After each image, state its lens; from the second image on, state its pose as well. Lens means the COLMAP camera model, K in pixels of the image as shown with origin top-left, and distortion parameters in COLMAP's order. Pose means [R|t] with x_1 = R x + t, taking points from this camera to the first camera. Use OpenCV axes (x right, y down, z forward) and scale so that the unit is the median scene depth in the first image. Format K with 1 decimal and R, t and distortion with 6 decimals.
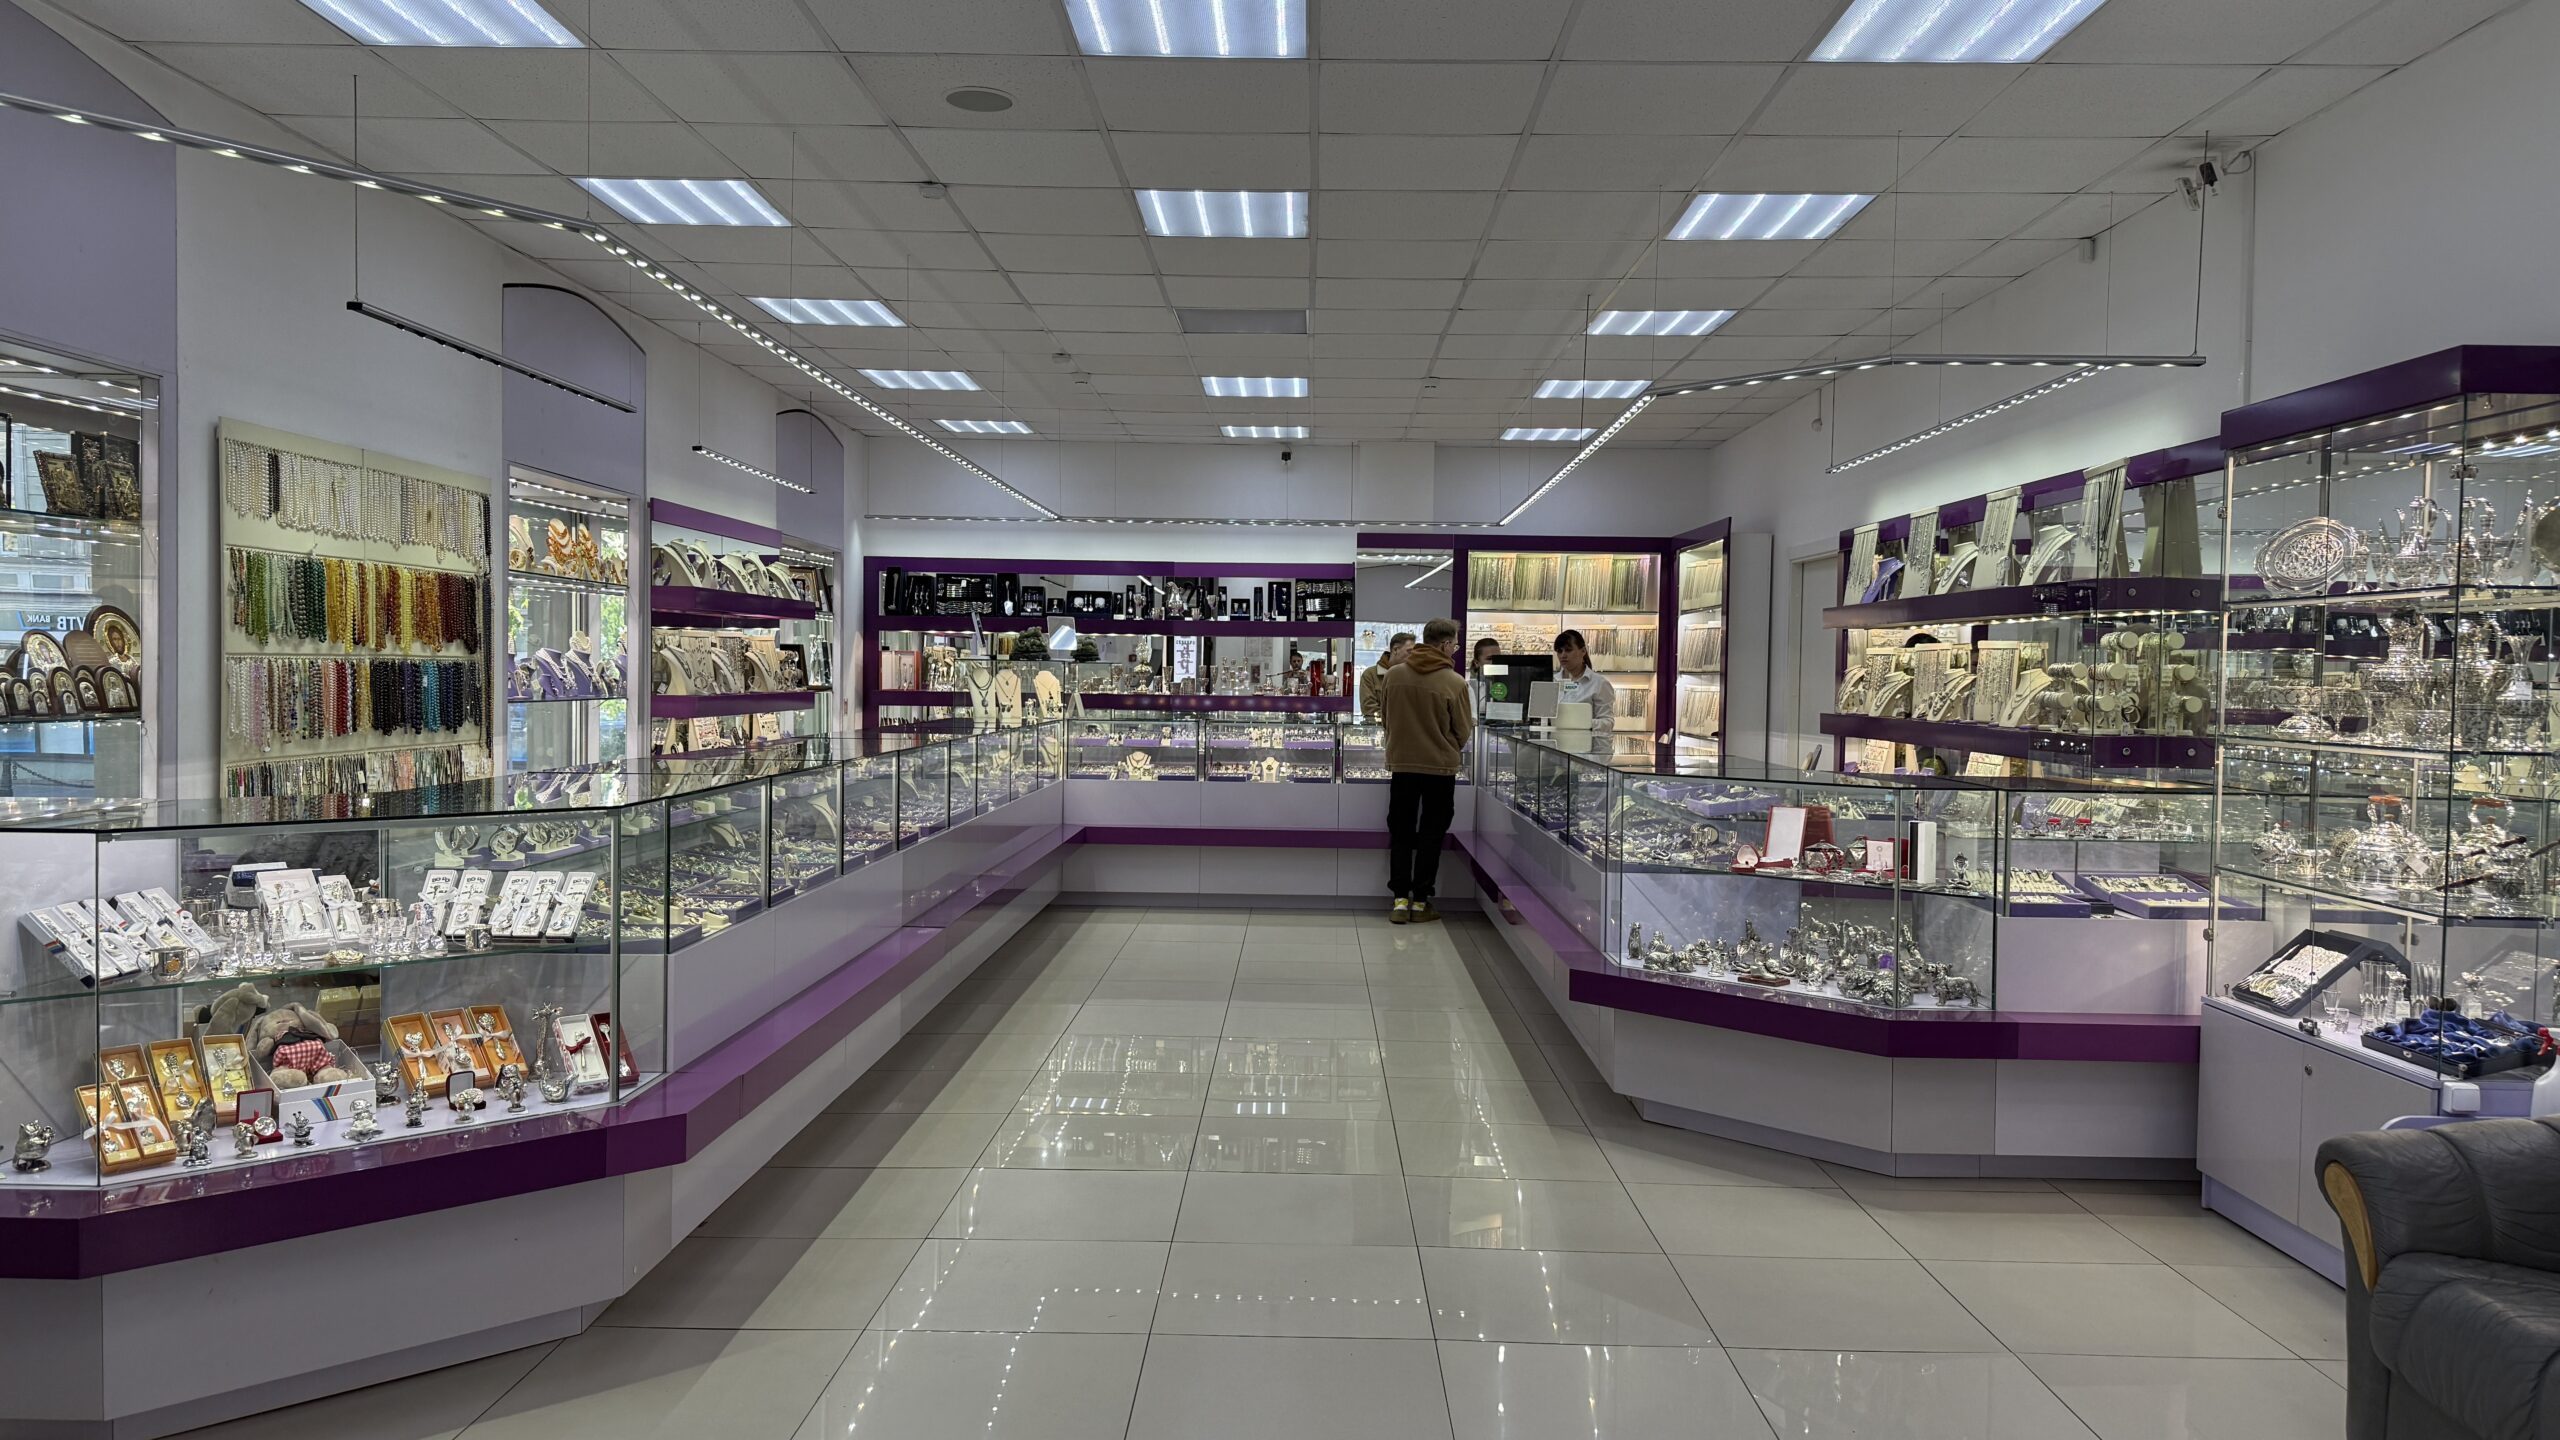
lens RADIAL K [[1840.1, 0, 1283.4], [0, 1840.1, 716.3], [0, 0, 1]] dist [0.082727, -0.001262]
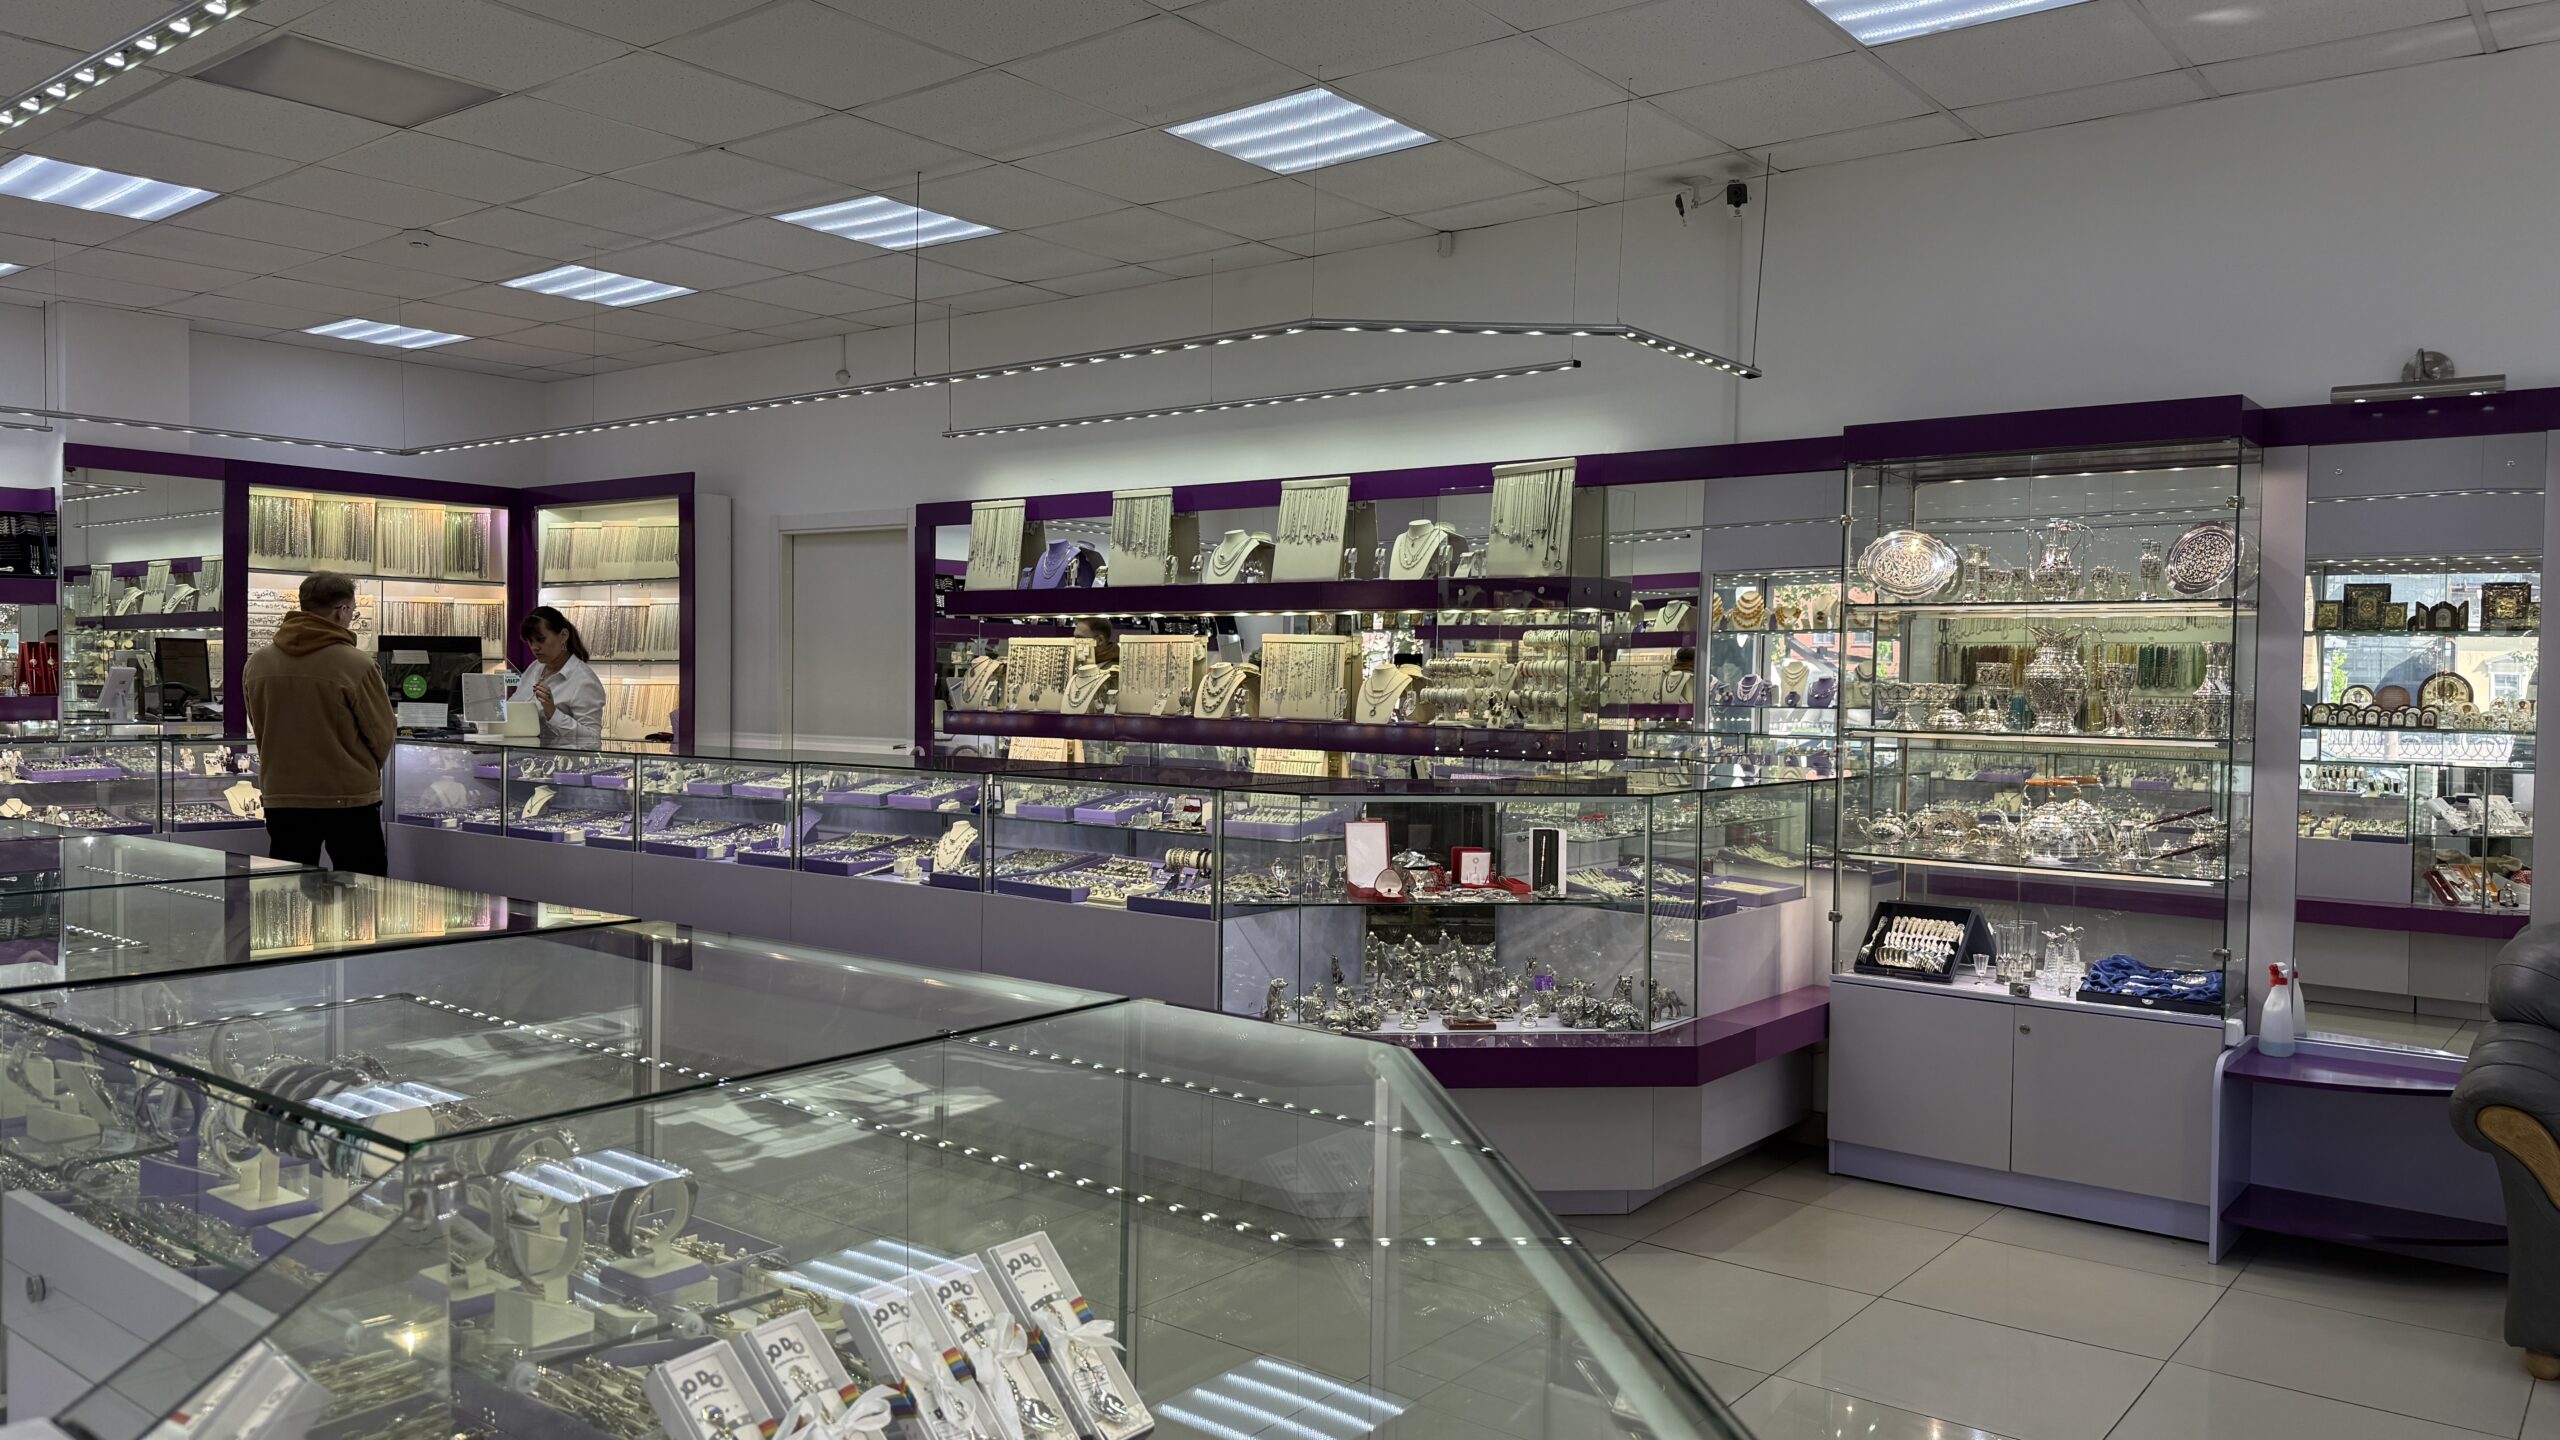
lens RADIAL K [[1840.1, 0, 1283.4], [0, 1840.1, 716.3], [0, 0, 1]] dist [0.082727, -0.001262]
pose [[0.618824, -0.025377, 0.785120, -0.249418], [0.017029, 0.999677, 0.018889, -0.010304], [-0.785345, 0.001681, 0.619056, 0.284842]]
